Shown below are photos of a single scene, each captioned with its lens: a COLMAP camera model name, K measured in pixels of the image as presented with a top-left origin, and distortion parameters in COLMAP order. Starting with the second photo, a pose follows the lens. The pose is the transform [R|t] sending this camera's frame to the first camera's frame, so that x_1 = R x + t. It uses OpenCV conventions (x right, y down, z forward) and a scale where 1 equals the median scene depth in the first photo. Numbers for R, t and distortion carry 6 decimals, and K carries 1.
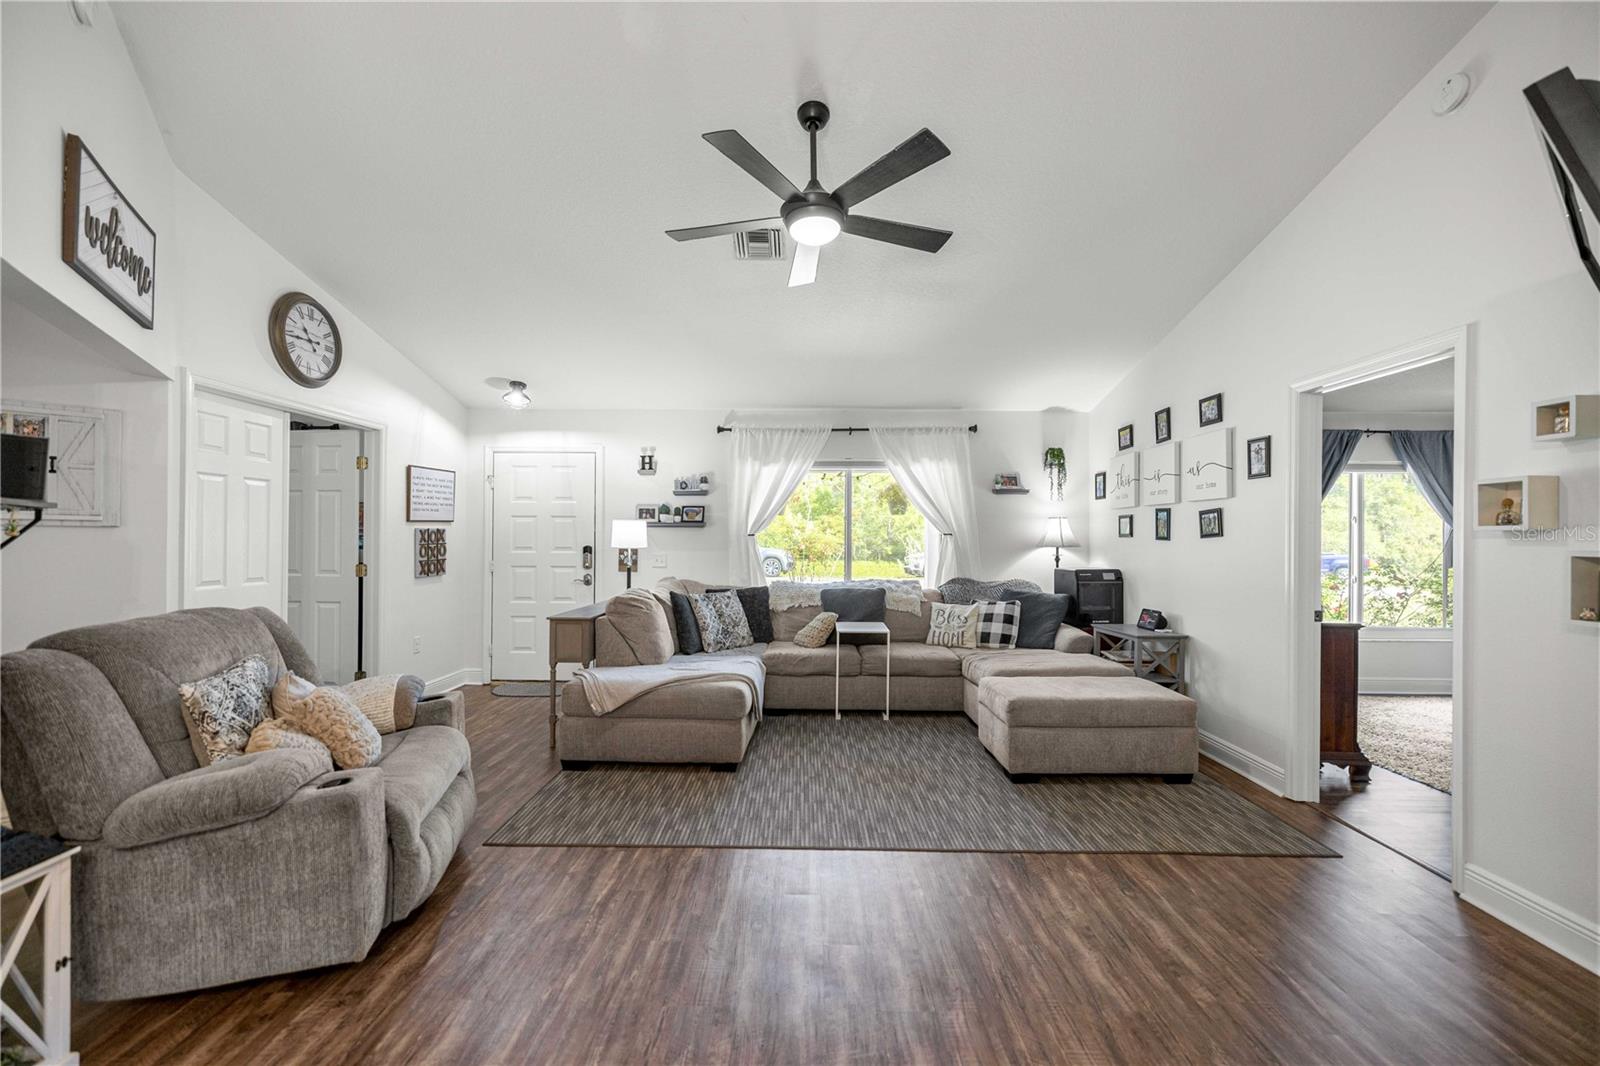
lens RADIAL K [[658.6, 0, 817.1], [0, 658.6, 537.3], [0, 0, 1]] dist [0.014626, 0.000002]
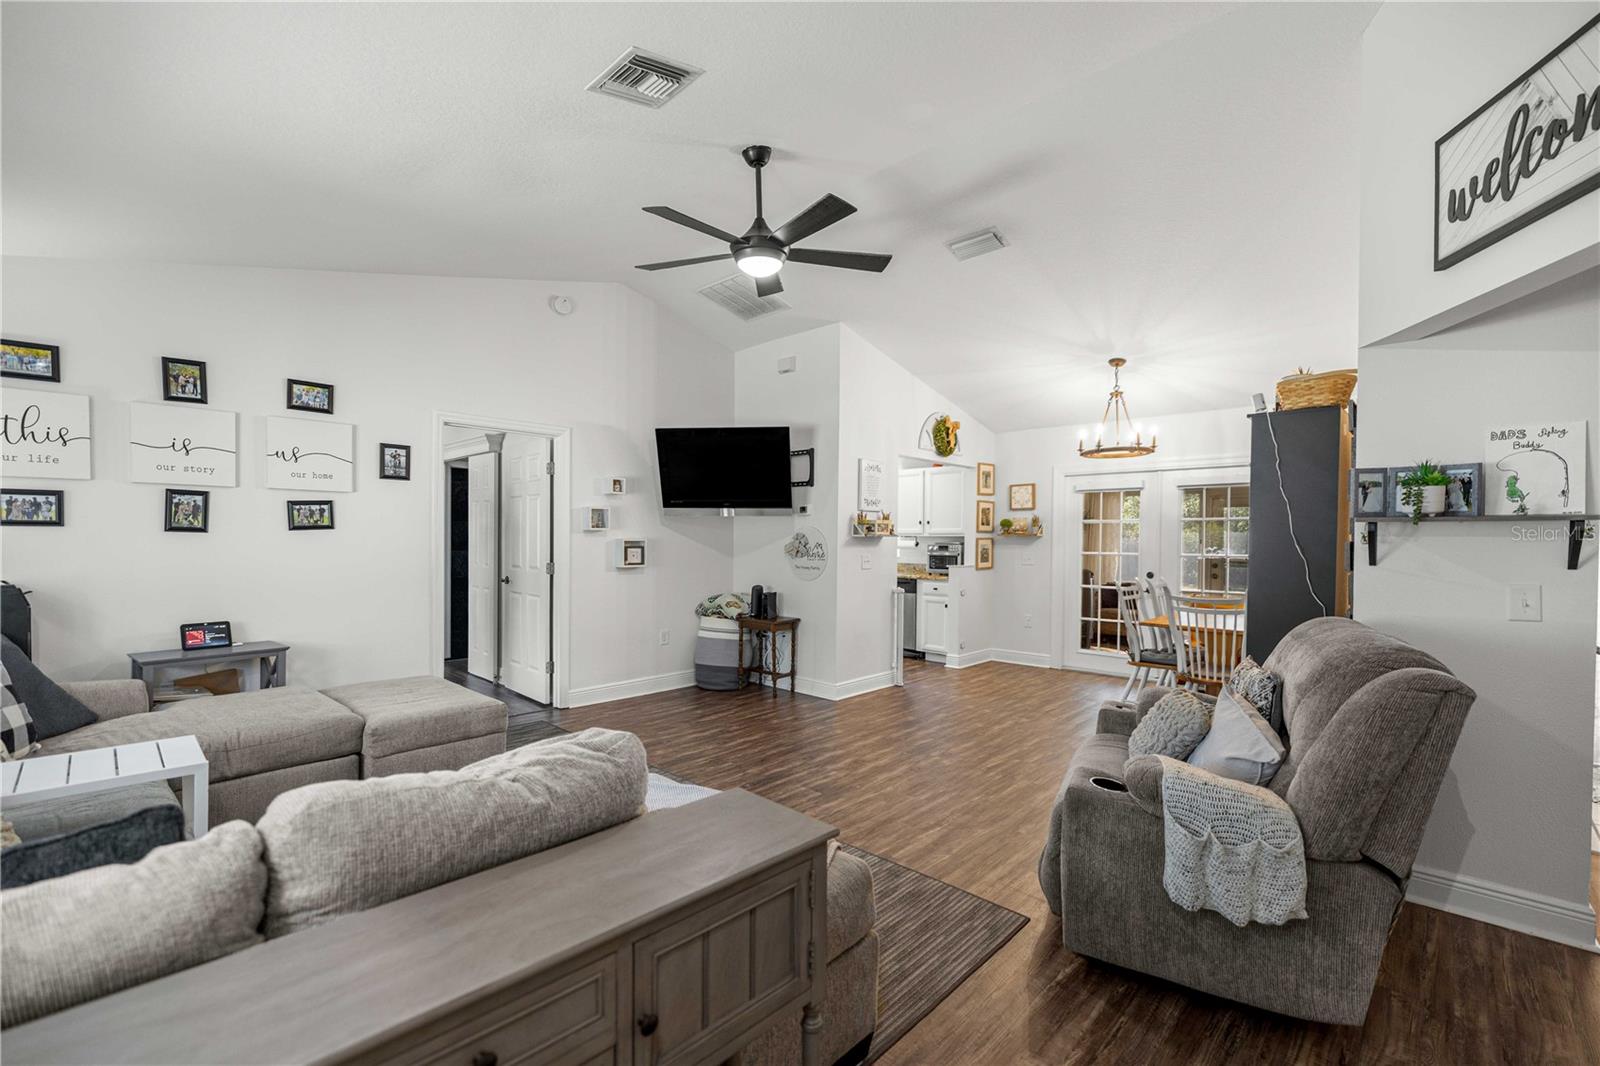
lens RADIAL K [[680.1, 0, 774.9], [0, 680.1, 551.3], [0, 0, 1]] dist [0.000143, 0.000143]
pose [[-0.692431, -0.026309, 0.721004, -0.600830], [-0.014510, 0.999641, 0.022542, -0.000374], [-0.721338, 0.005147, -0.692564, 1.233351]]
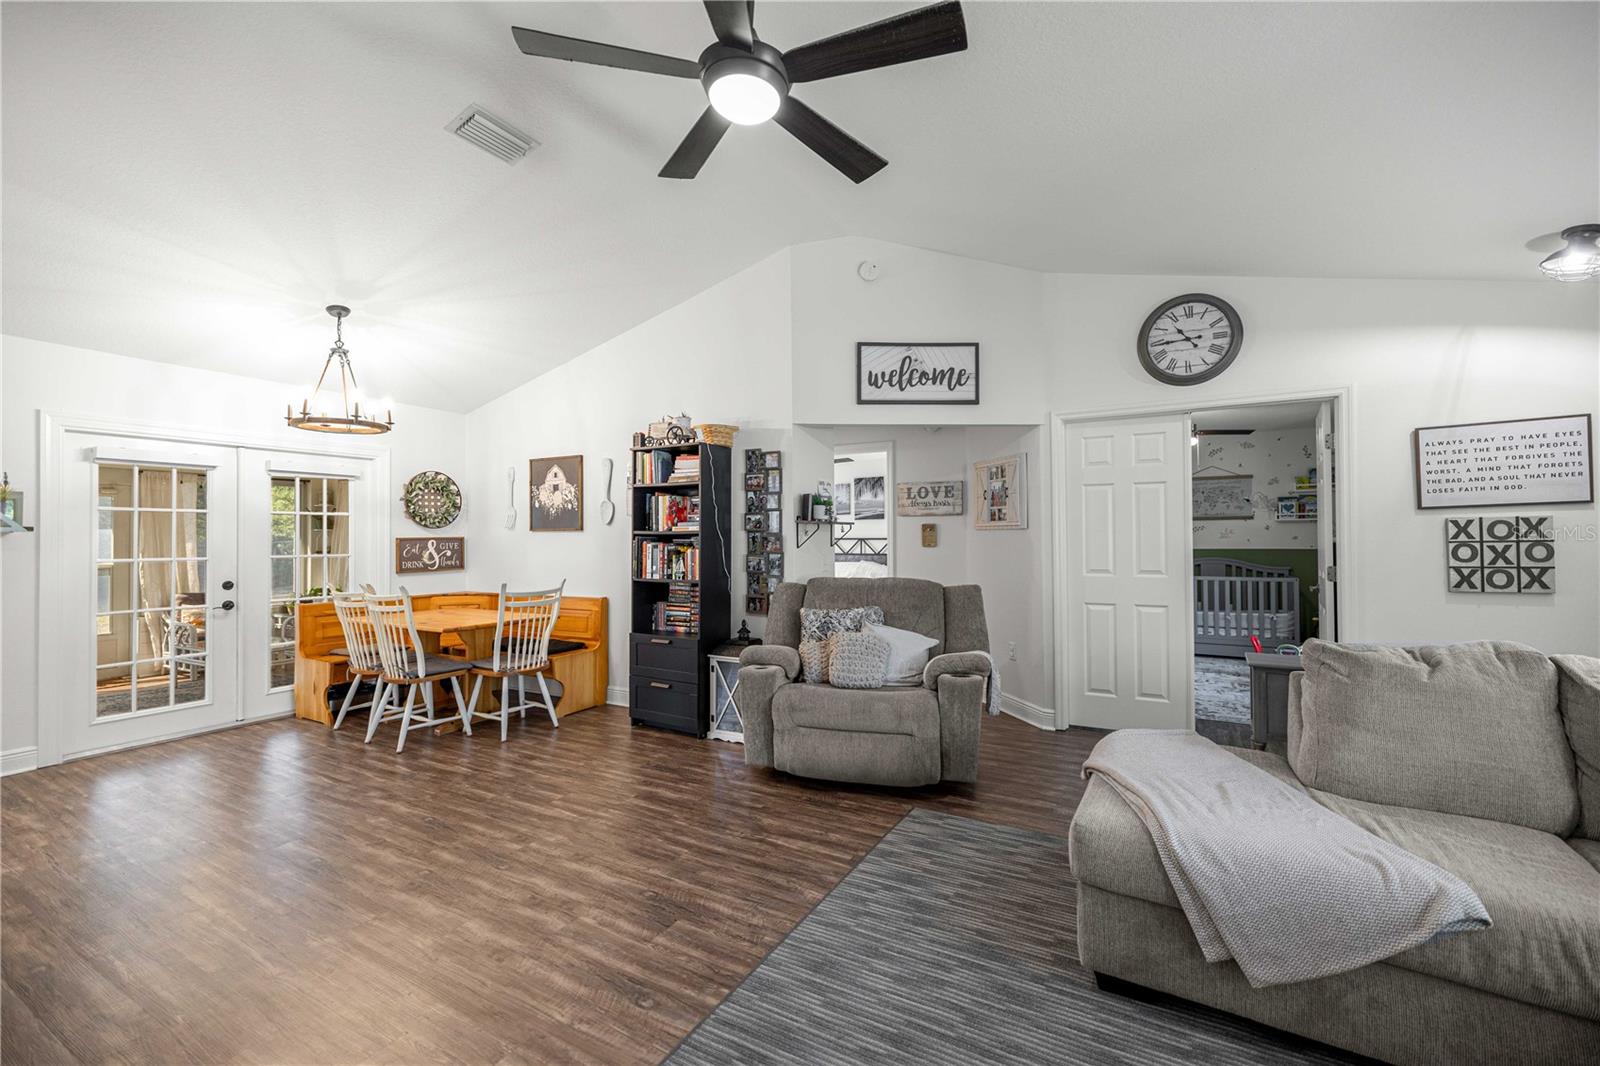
lens RADIAL K [[688.9, 0, 800.0], [0, 688.9, 533.0], [0, 0, 1]] dist [0.000316, -0.000099]
pose [[-0.509349, -0.008359, -0.860520, 0.414547], [0.005754, 0.999897, -0.013118, 0.008393], [0.860541, -0.011633, -0.509248, 0.982324]]
